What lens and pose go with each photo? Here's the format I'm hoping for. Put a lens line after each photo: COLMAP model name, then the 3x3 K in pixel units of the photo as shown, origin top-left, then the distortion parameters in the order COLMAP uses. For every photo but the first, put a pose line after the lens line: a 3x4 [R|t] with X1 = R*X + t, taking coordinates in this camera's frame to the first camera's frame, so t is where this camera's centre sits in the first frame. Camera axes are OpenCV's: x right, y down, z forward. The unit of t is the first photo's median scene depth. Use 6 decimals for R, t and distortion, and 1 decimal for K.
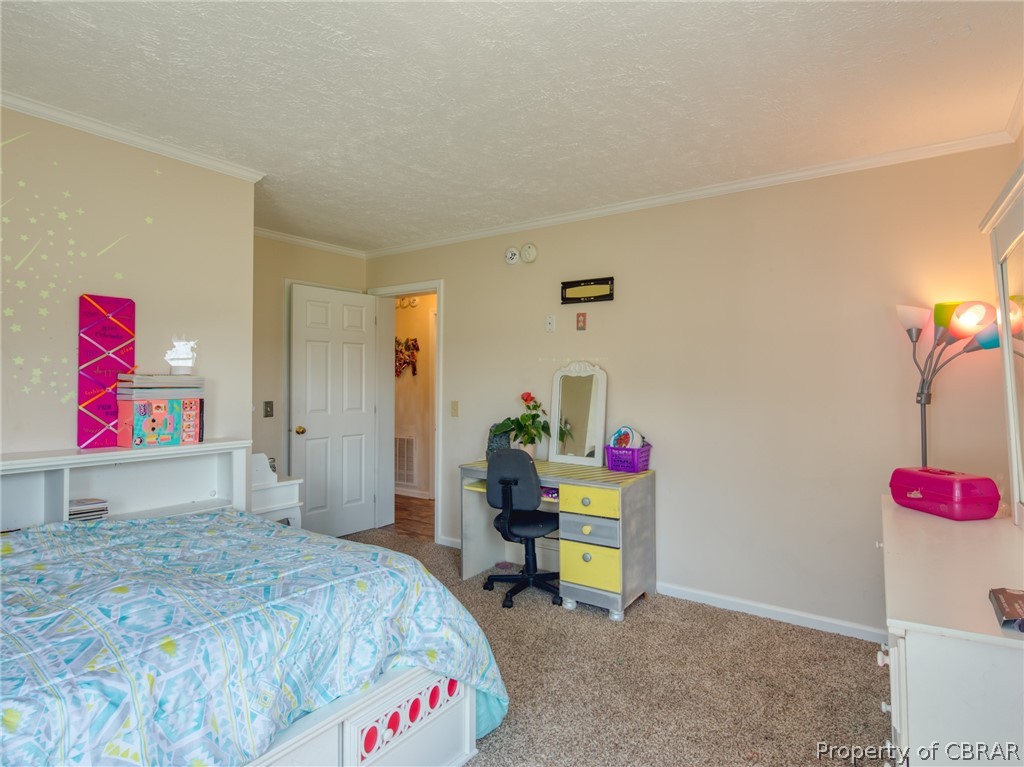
lens RADIAL K [[560.6, 0, 512.6], [0, 560.6, 381.5], [0, 0, 1]] dist [0.002588, -0.003737]
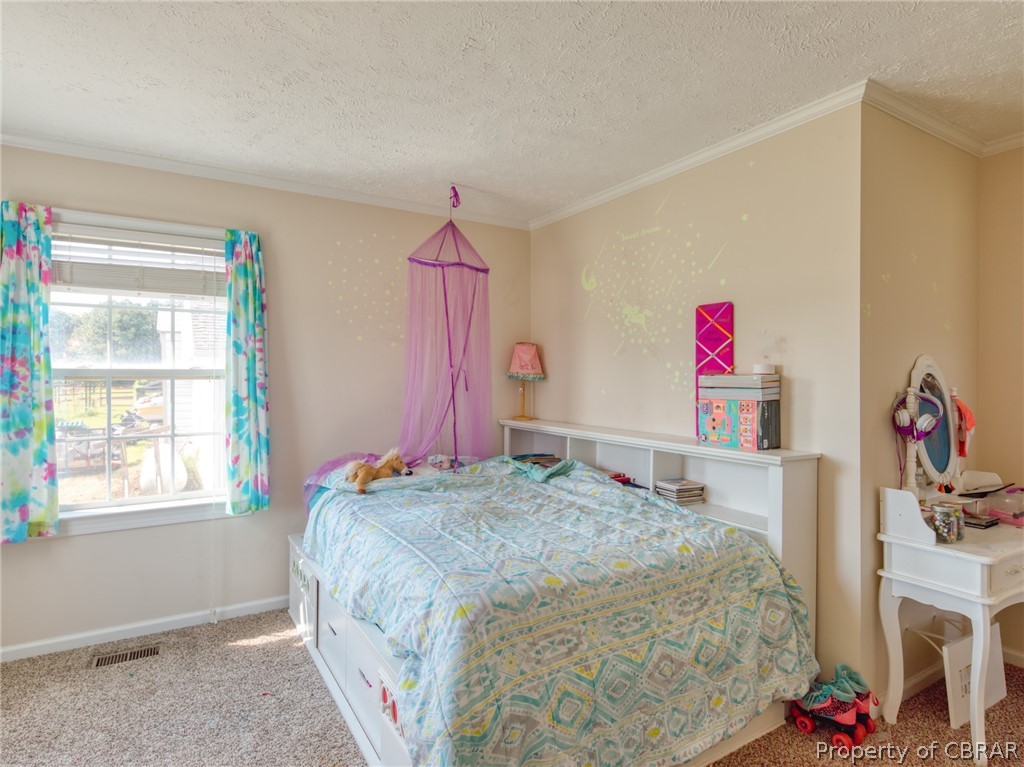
lens RADIAL K [[560.6, 0, 505.3], [0, 560.6, 373.9], [0, 0, 1]] dist [0.002588, -0.003737]
pose [[-0.397230, -0.009424, -0.917670, 0.441458], [-0.002187, 0.999954, -0.009322, -0.003002], [0.917716, -0.001696, -0.397233, 1.058535]]
